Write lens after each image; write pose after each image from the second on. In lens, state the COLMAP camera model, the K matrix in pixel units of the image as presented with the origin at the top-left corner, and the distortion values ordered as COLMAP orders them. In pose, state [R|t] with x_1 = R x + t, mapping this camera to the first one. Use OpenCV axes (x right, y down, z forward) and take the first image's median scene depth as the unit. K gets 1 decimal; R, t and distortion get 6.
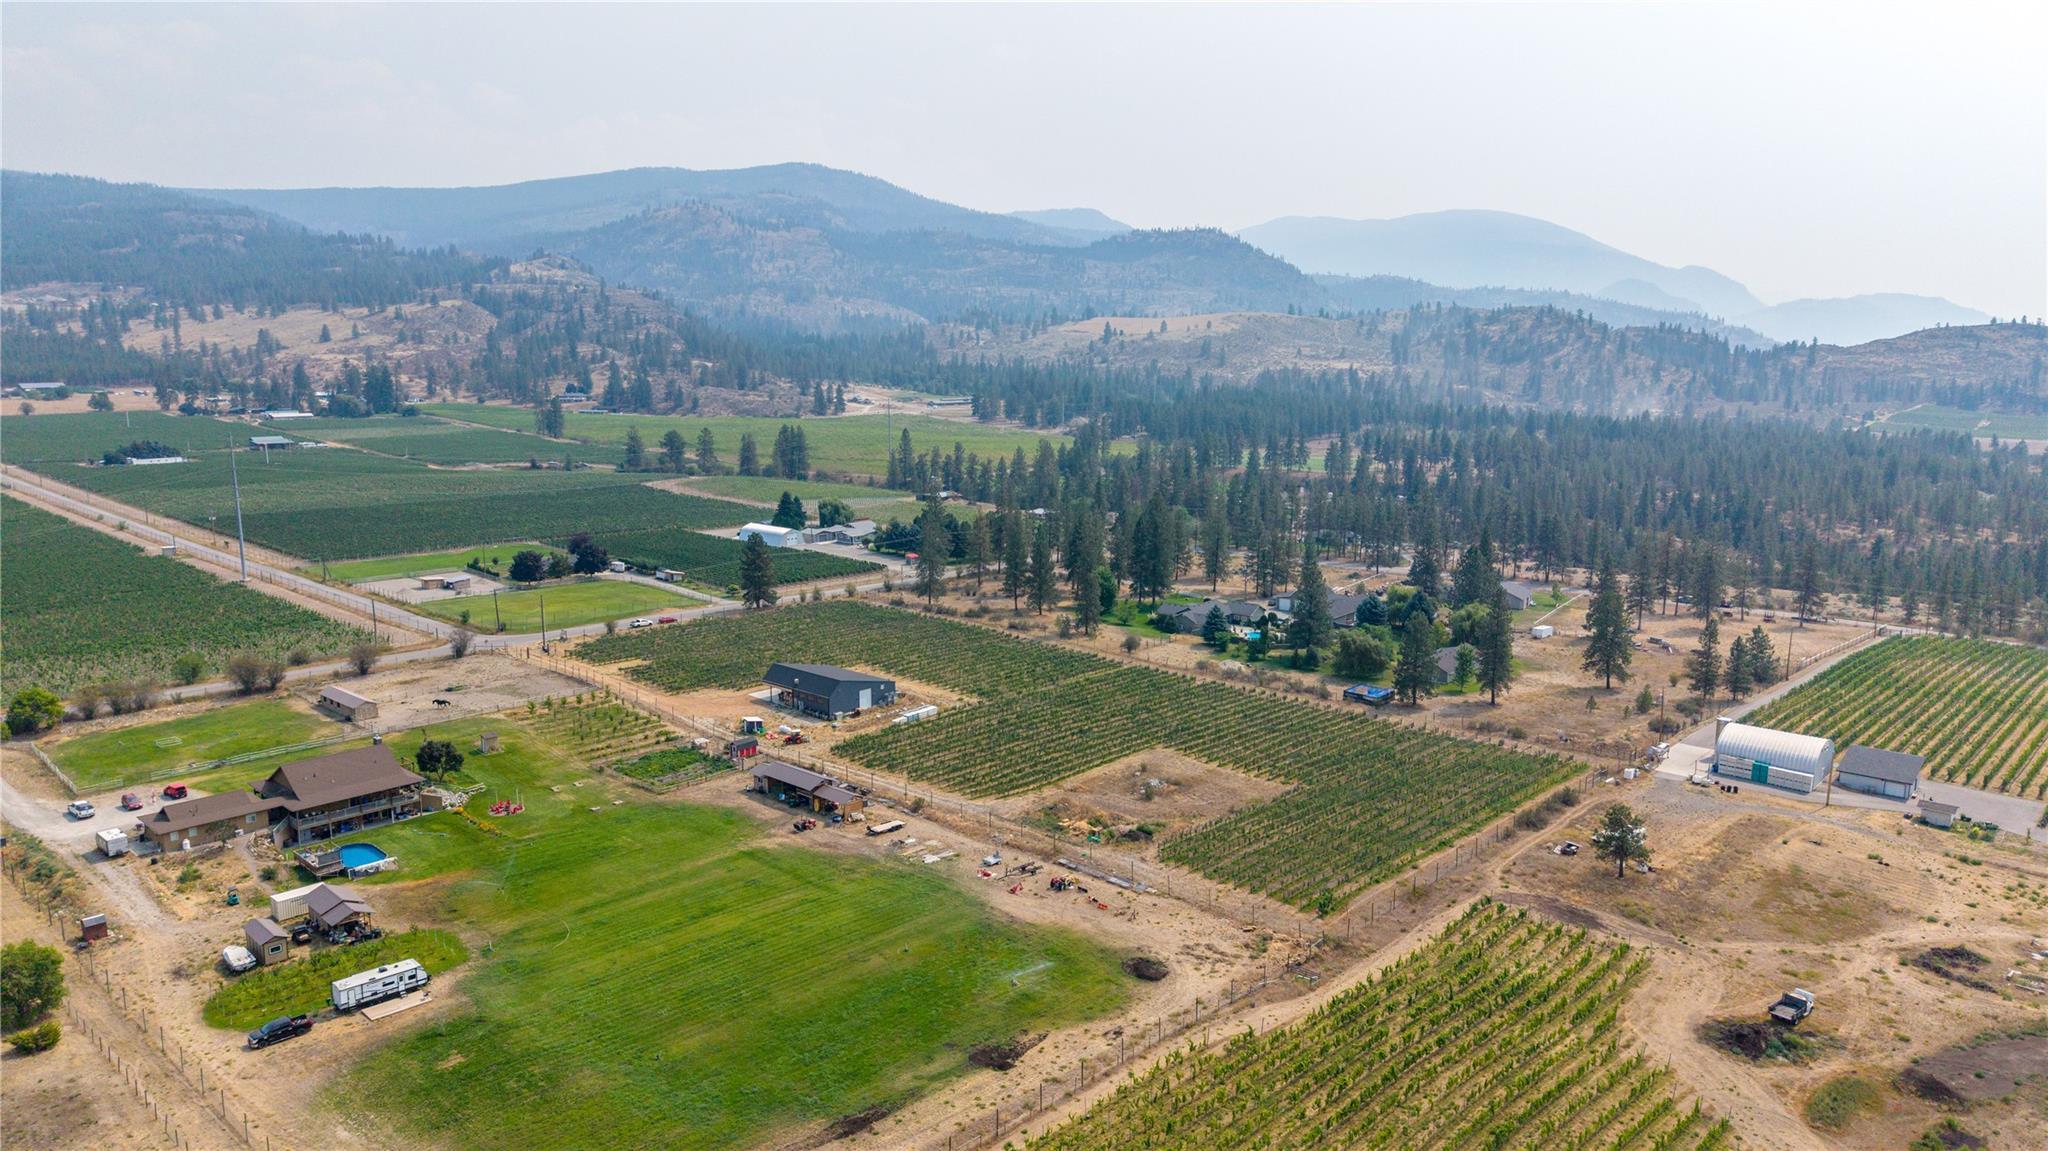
lens RADIAL K [[1366.7, 0, 1028.1], [0, 1366.7, 561.9], [0, 0, 1]] dist [0.050642, -0.062835]
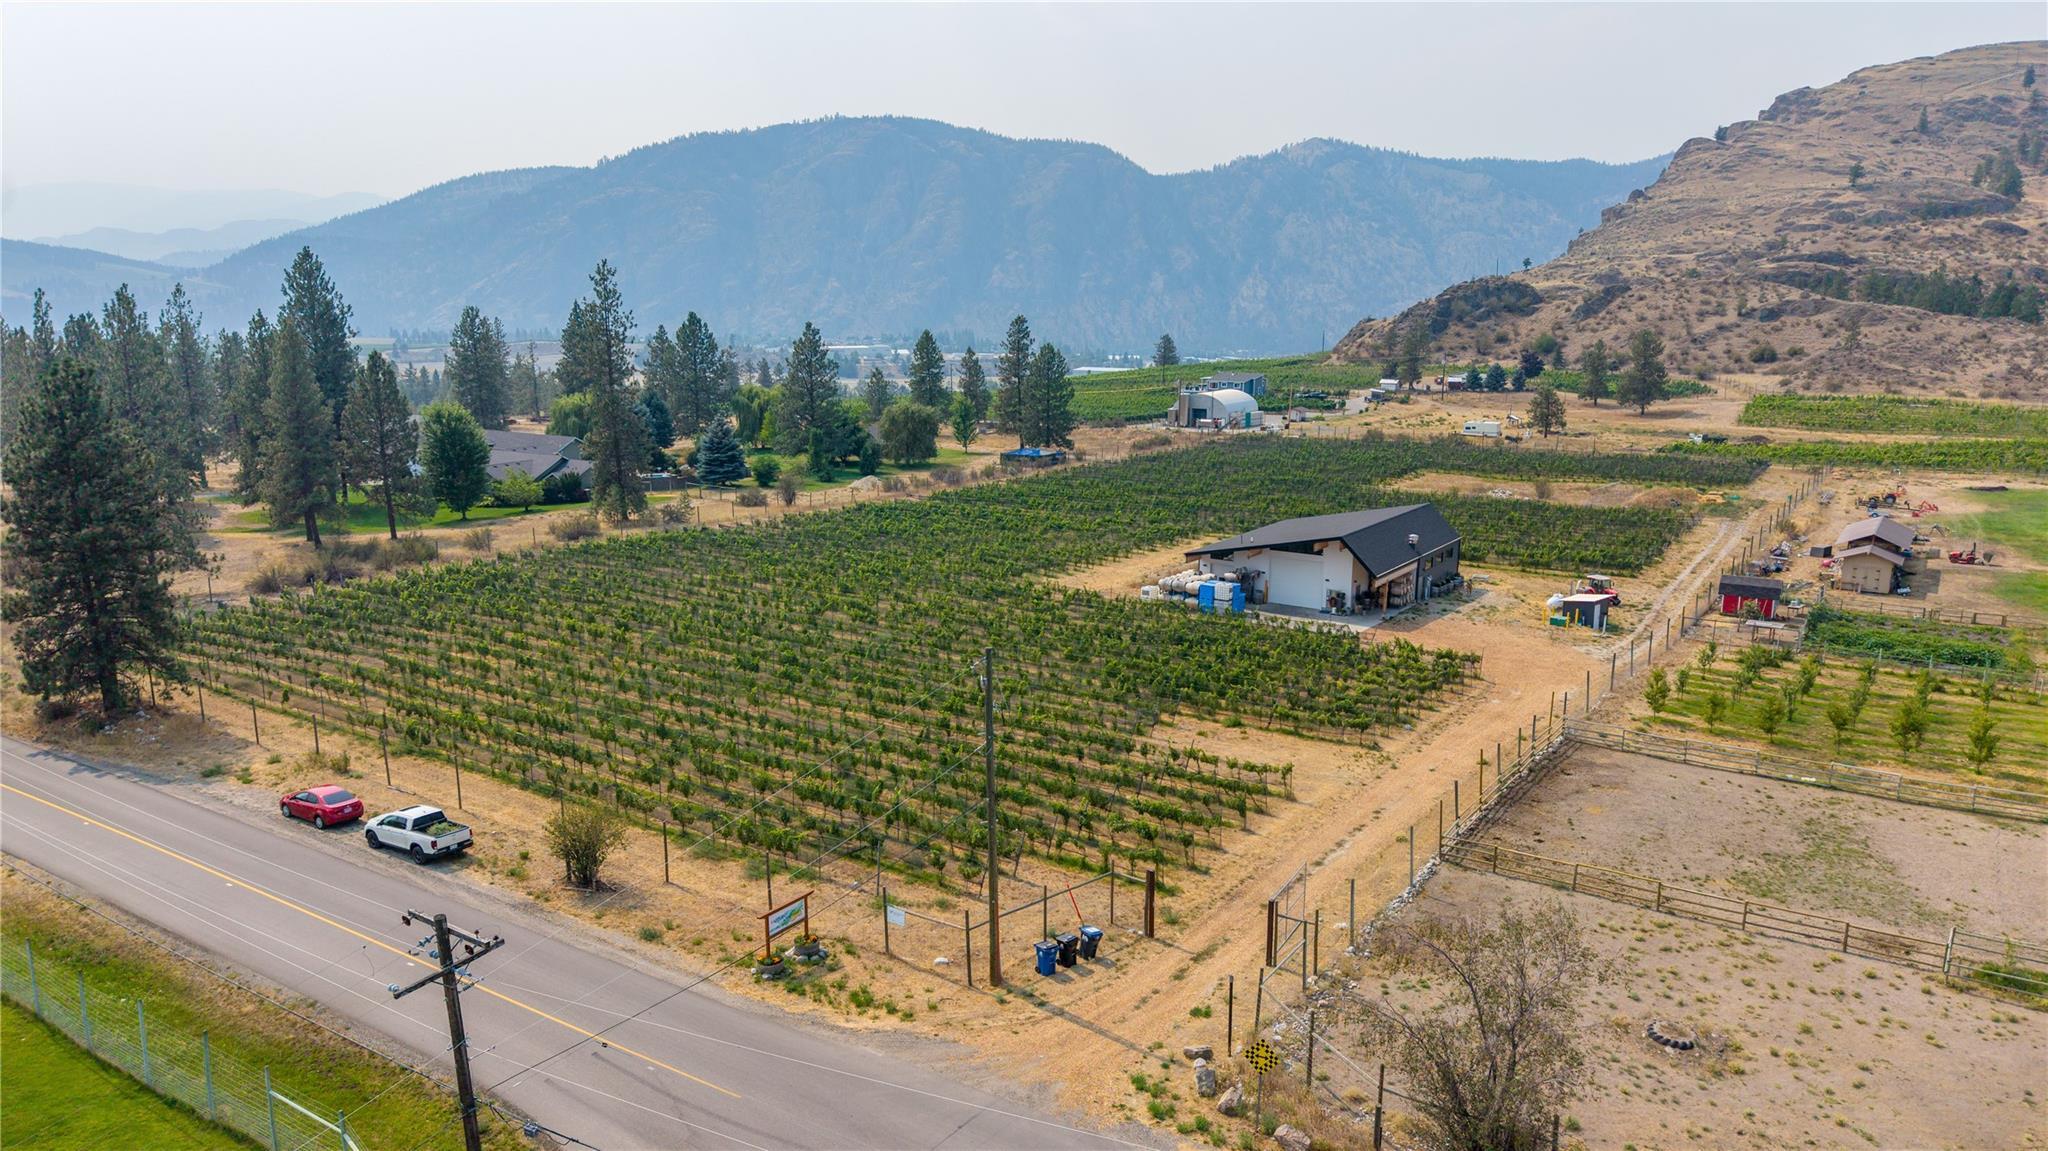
lens RADIAL K [[1366.7, 0, 1018.3], [0, 1366.7, 591.4], [0, 0, 1]] dist [0.050642, -0.062835]
pose [[-0.147469, -0.211245, 0.966244, -0.645366], [0.158753, 0.959204, 0.233935, -0.019956], [-0.976243, 0.187893, -0.107917, 1.319674]]
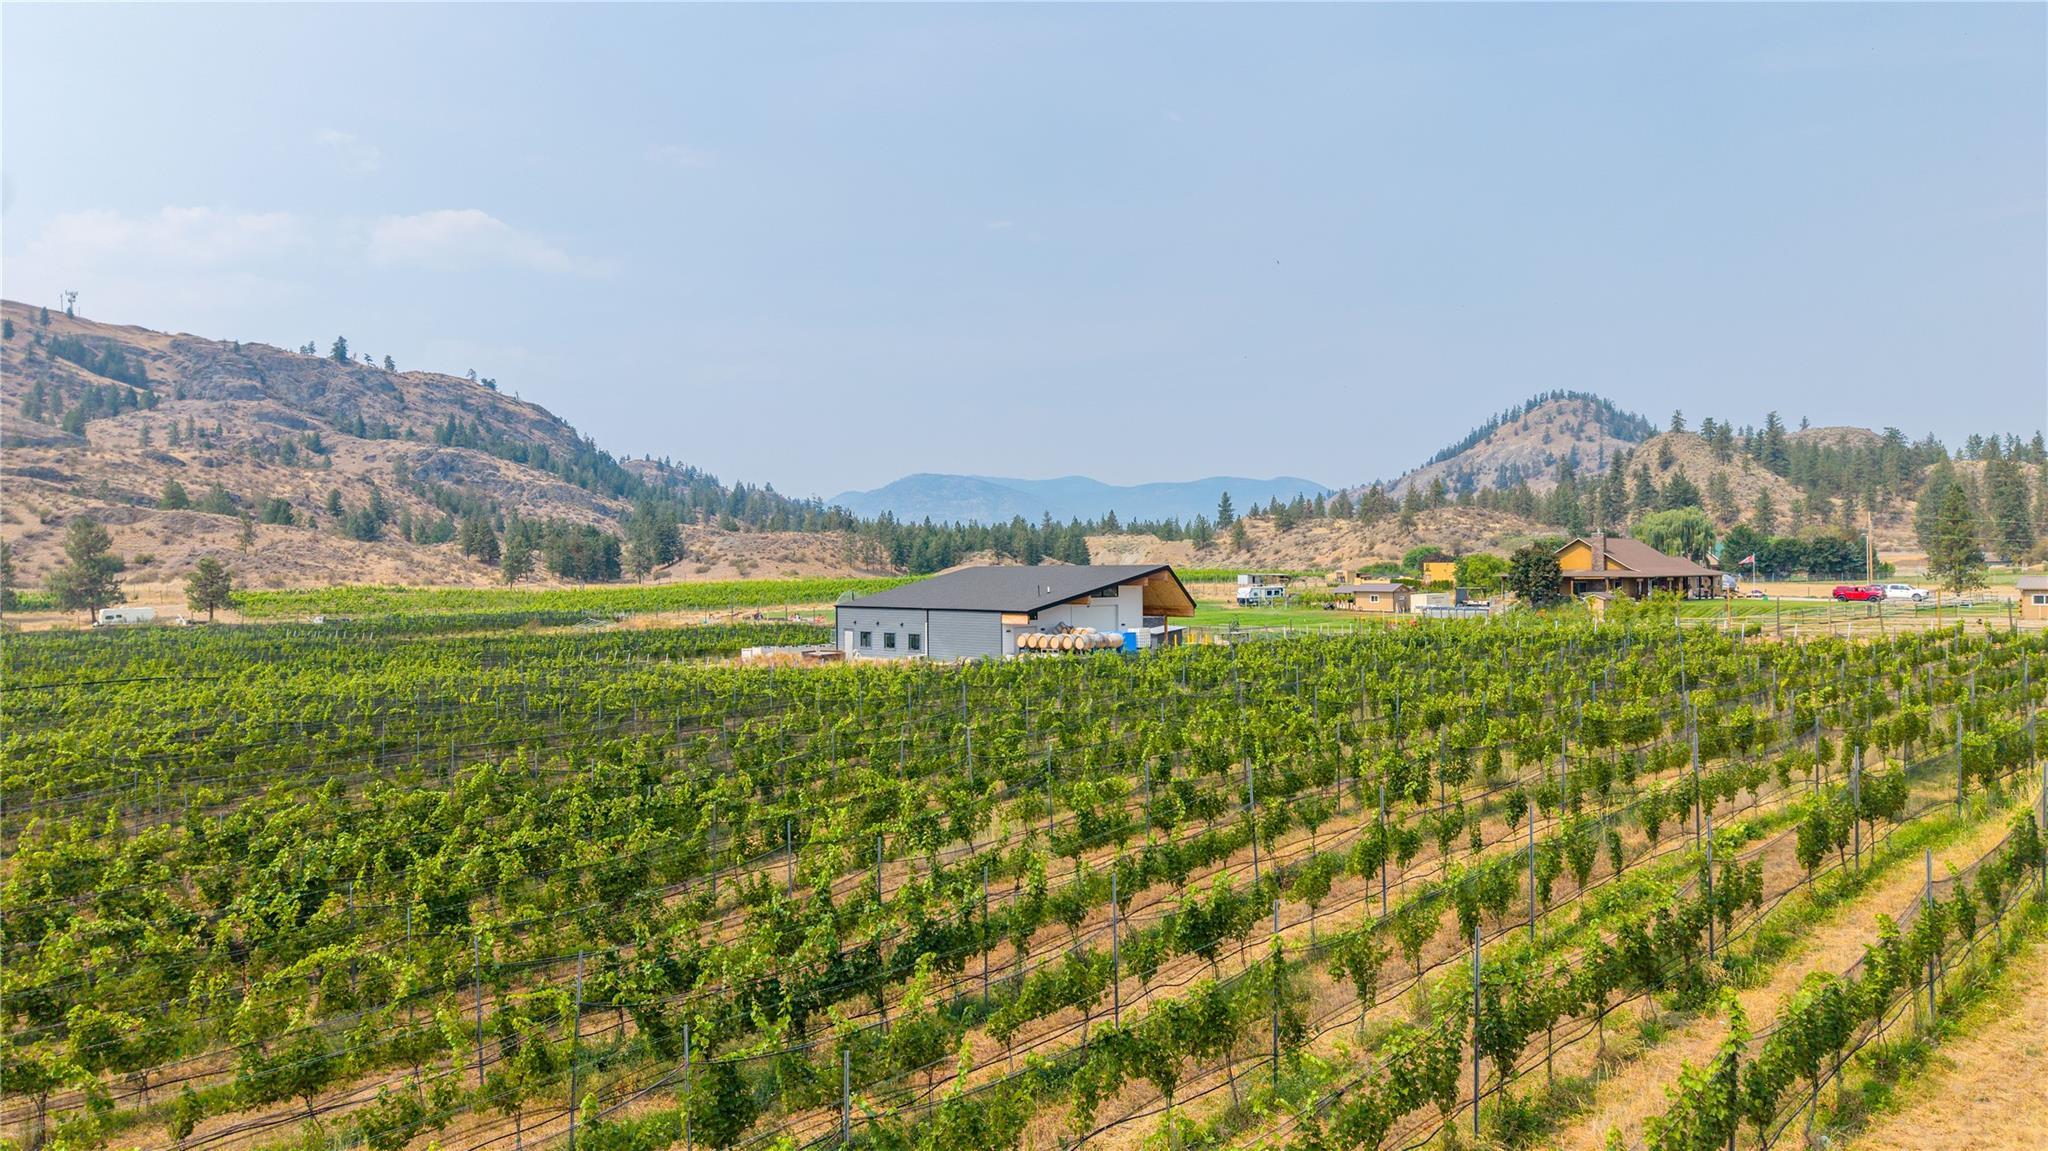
lens RADIAL K [[1366.7, 0, 1031.8], [0, 1366.7, 568.3], [0, 0, 1]] dist [0.050642, -0.062835]
pose [[-0.998091, 0.010005, 0.060938, -0.199202], [0.019961, 0.986086, 0.165032, 0.019673], [-0.058439, 0.165933, -0.984404, 1.563550]]
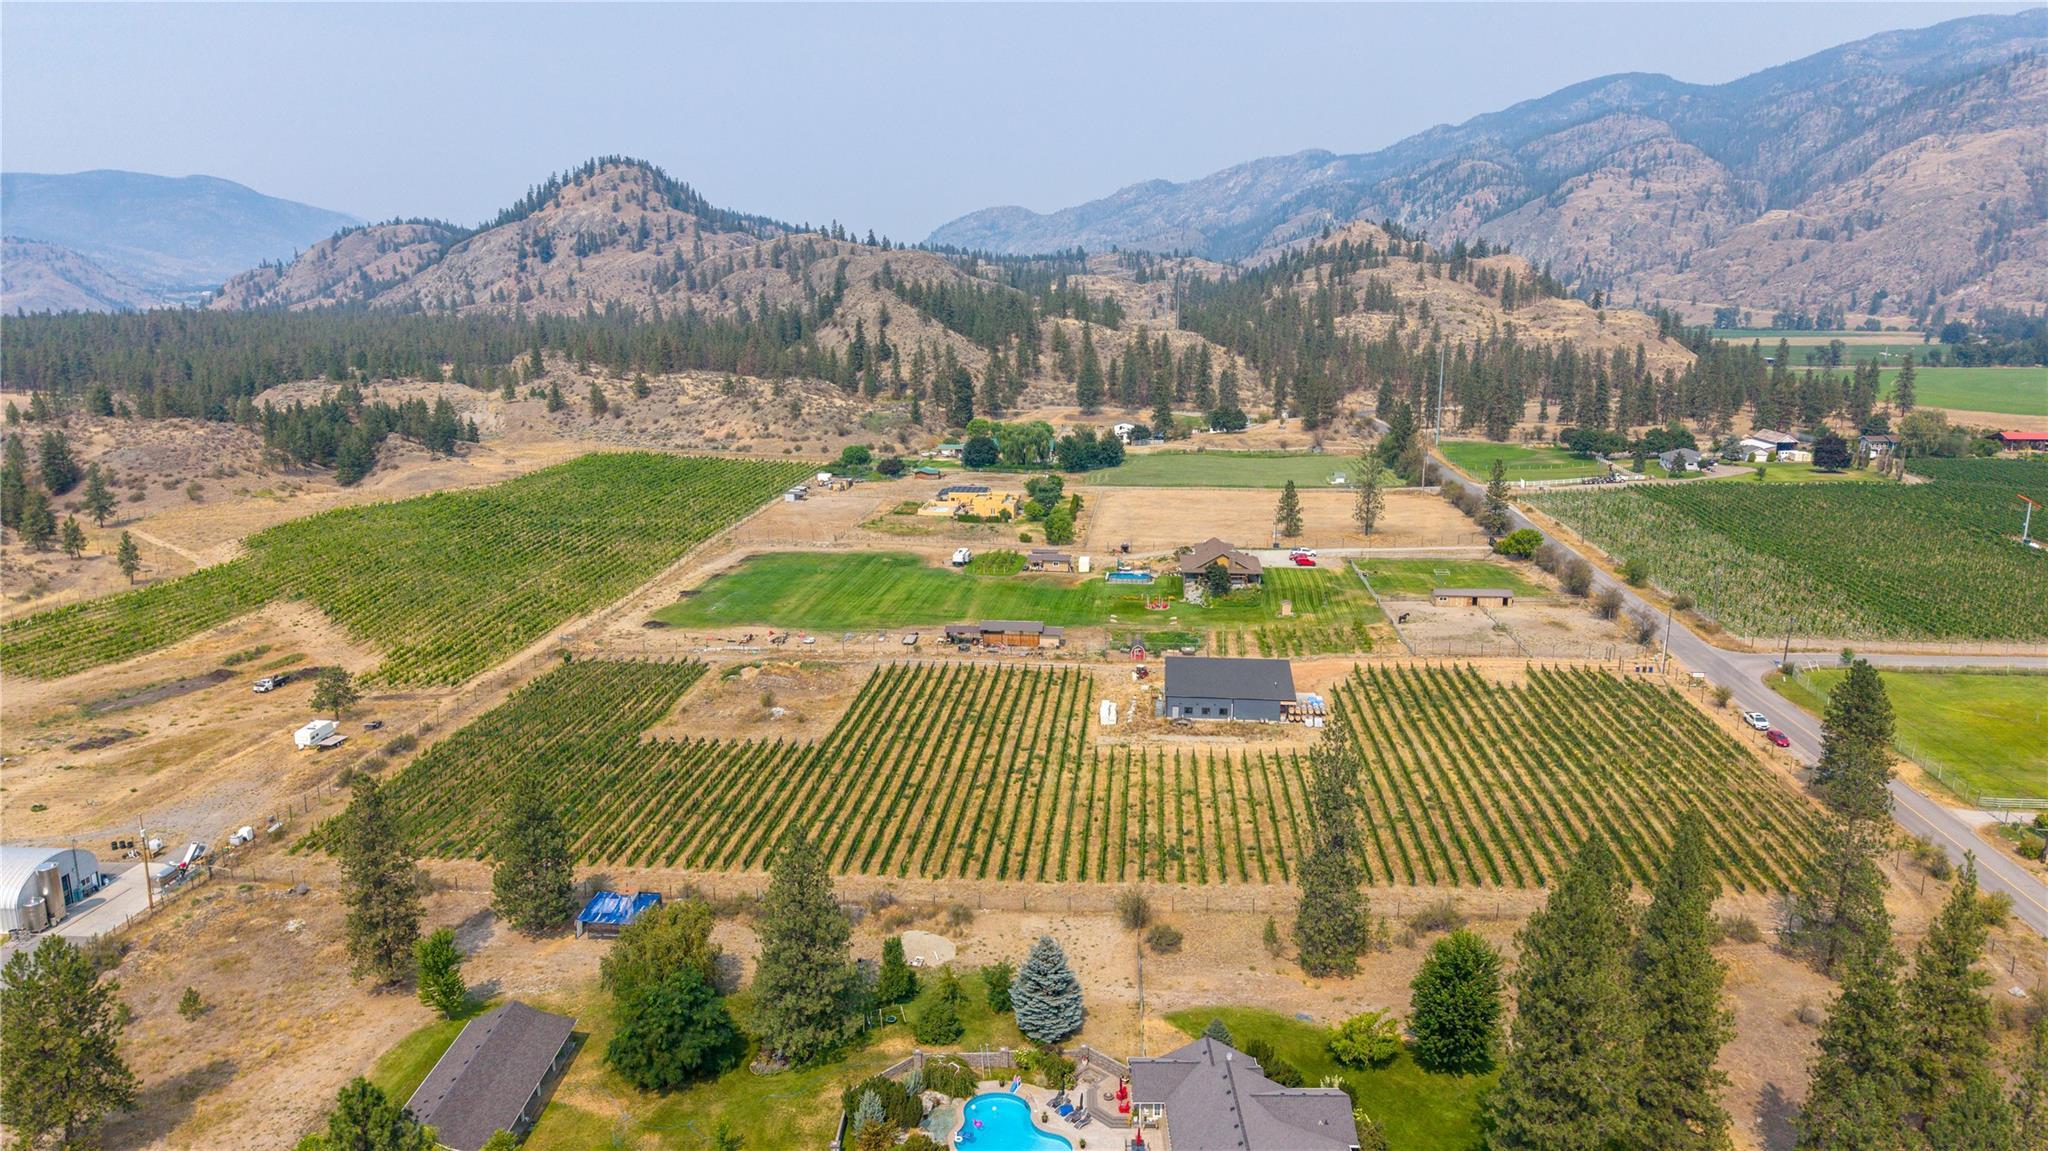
lens RADIAL K [[1366.7, 0, 1017.9], [0, 1366.7, 578.7], [0, 0, 1]] dist [0.050642, -0.062835]
pose [[-0.794470, 0.135332, -0.592032, 0.520360], [-0.096257, 0.934471, 0.342781, -0.290421], [0.599626, 0.329317, -0.729383, 1.749578]]
